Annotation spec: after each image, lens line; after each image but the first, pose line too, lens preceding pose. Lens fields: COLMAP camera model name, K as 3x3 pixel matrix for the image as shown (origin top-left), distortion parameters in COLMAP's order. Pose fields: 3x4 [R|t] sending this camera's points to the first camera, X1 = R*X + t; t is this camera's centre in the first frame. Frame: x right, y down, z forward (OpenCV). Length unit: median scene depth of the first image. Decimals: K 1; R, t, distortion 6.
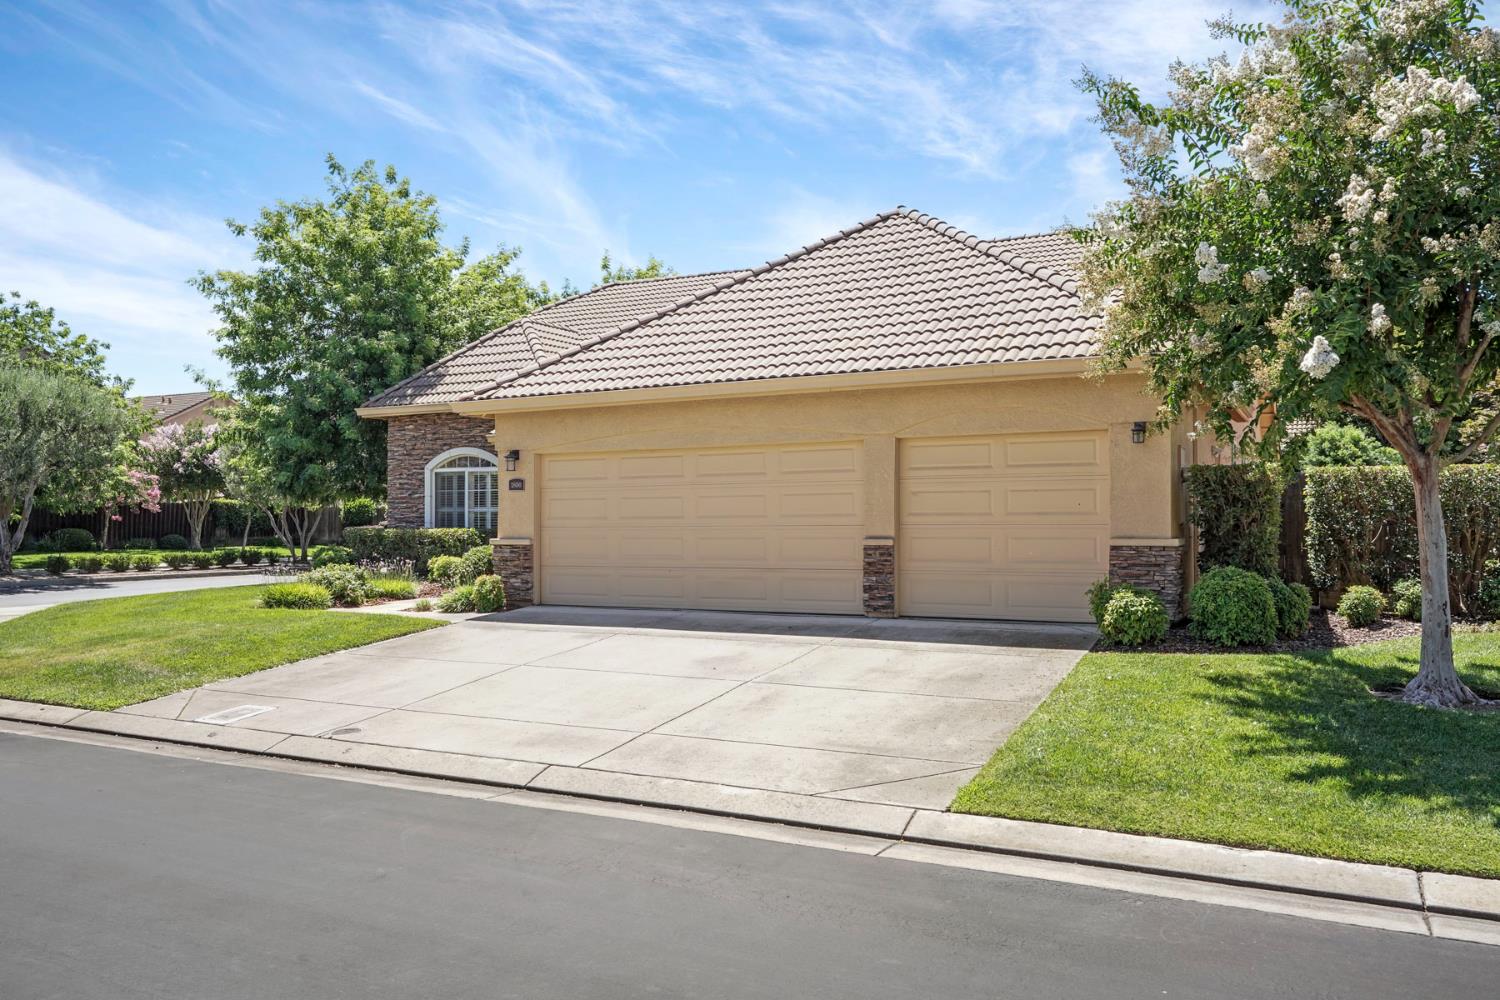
lens RADIAL K [[1123.1, 0, 750.0], [0, 1123.1, 500.0], [0, 0, 1]] dist [0.002217, 0.001128]
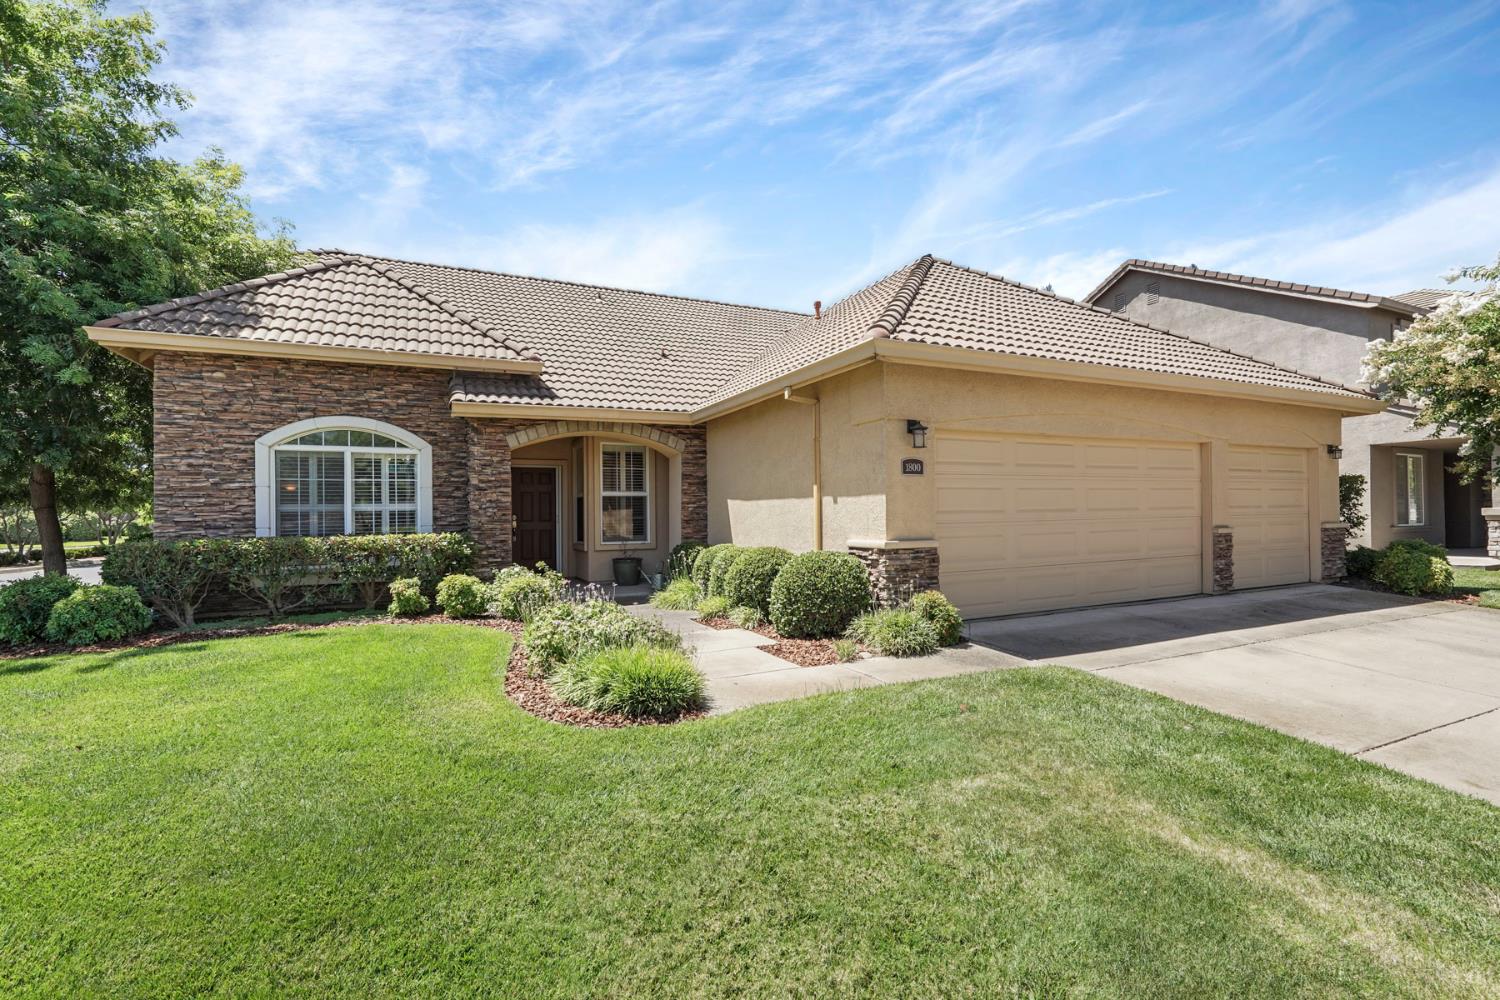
lens RADIAL K [[665.3, 0, 748.4], [0, 665.3, 508.4], [0, 0, 1]] dist [-0.013849, 0.008241]
pose [[0.612314, 0.004910, 0.790599, -0.608142], [-0.001049, 0.999985, -0.005399, 0.015744], [-0.790614, 0.002477, 0.612310, 0.801906]]
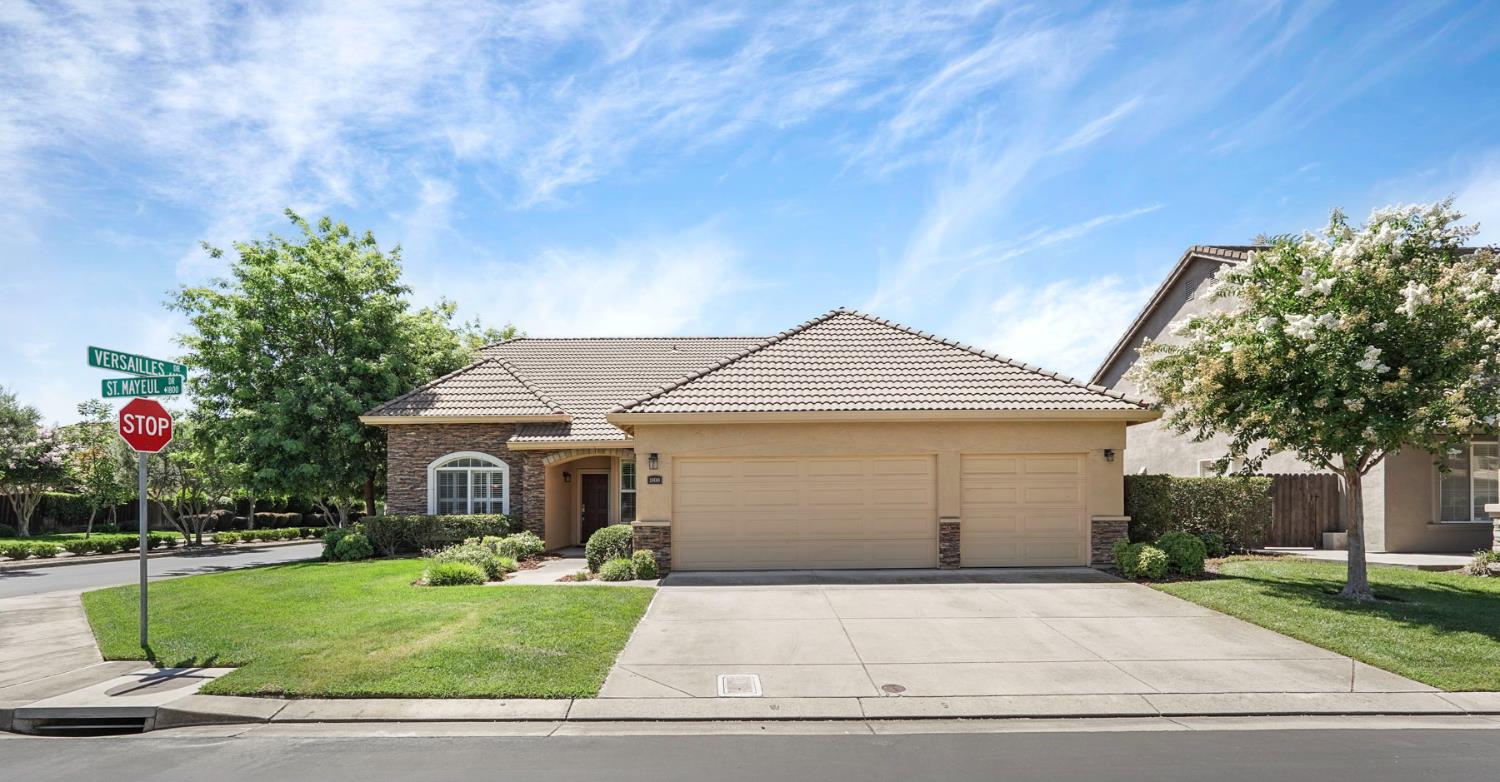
lens RADIAL K [[660.8, 0, 748.7], [0, 660.8, 499.5], [0, 0, 1]] dist [-0.010417, -0.000004]
pose [[0.887132, 0.003172, 0.461504, -0.455397], [-0.005037, 0.999983, 0.002809, 0.006083], [-0.461488, -0.004816, 0.887134, 0.265542]]
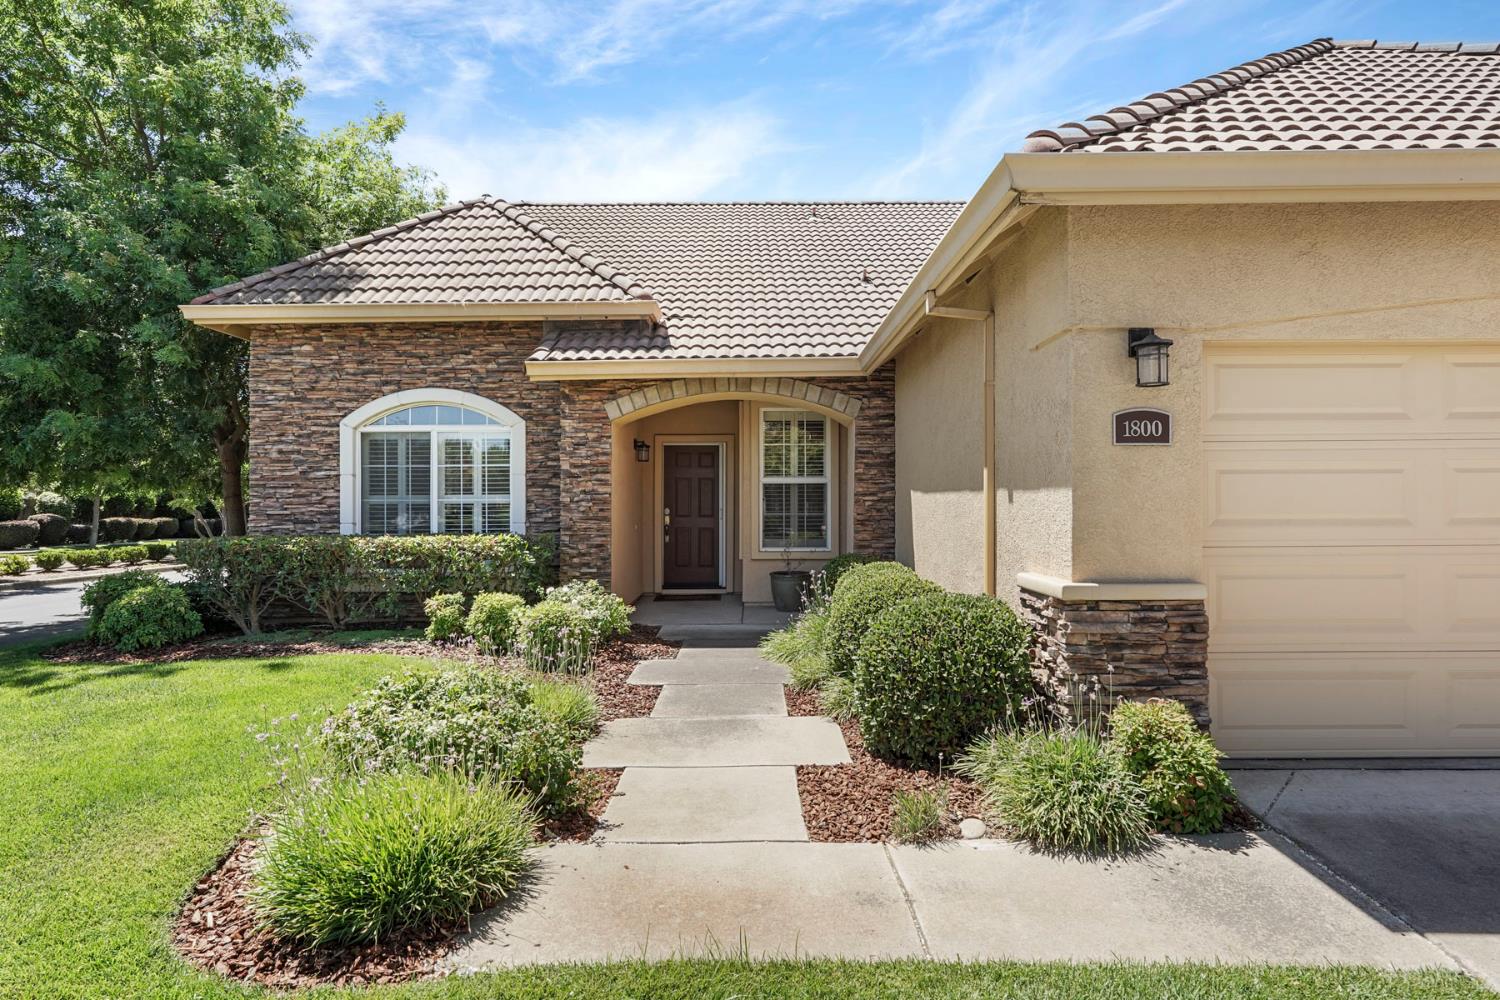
lens RADIAL K [[805.6, 0, 750.0], [0, 805.6, 500.0], [0, 0, 1]] dist [-0.004265, -0.000282]
pose [[0.892755, 0.003098, 0.450532, -0.421279], [-0.006119, 0.999968, 0.005249, 0.008103], [-0.450501, -0.007443, 0.892745, 0.815143]]
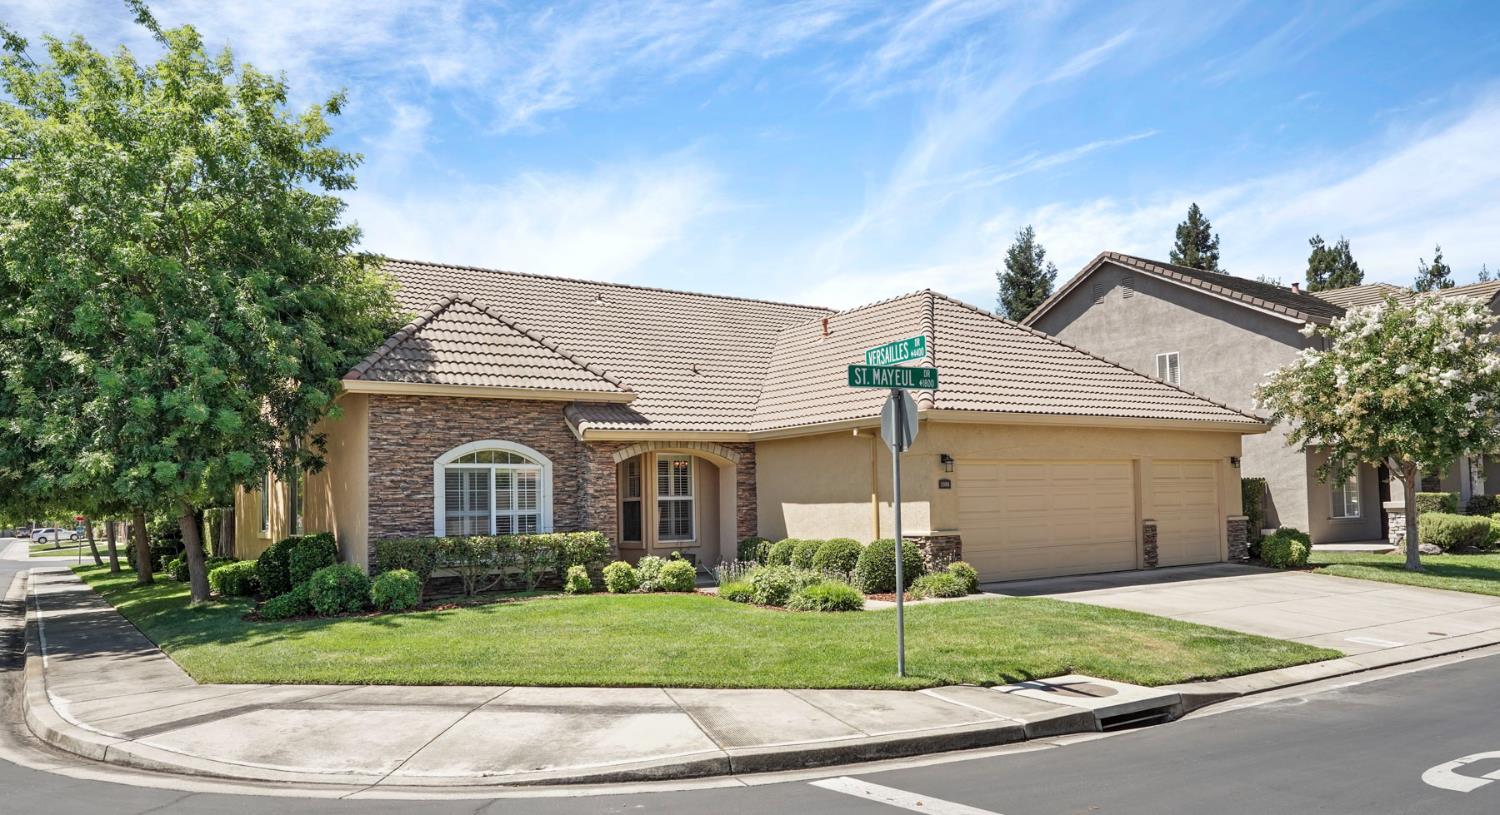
lens RADIAL K [[1047.9, 0, 743.7], [0, 1047.9, 452.6], [0, 0, 1]] dist [-0.003815, 0.000072]
pose [[0.485974, 0.042615, 0.872933, -1.230667], [0.008863, 0.998519, -0.053680, 0.010188], [-0.873928, 0.033824, 0.484877, 0.642937]]
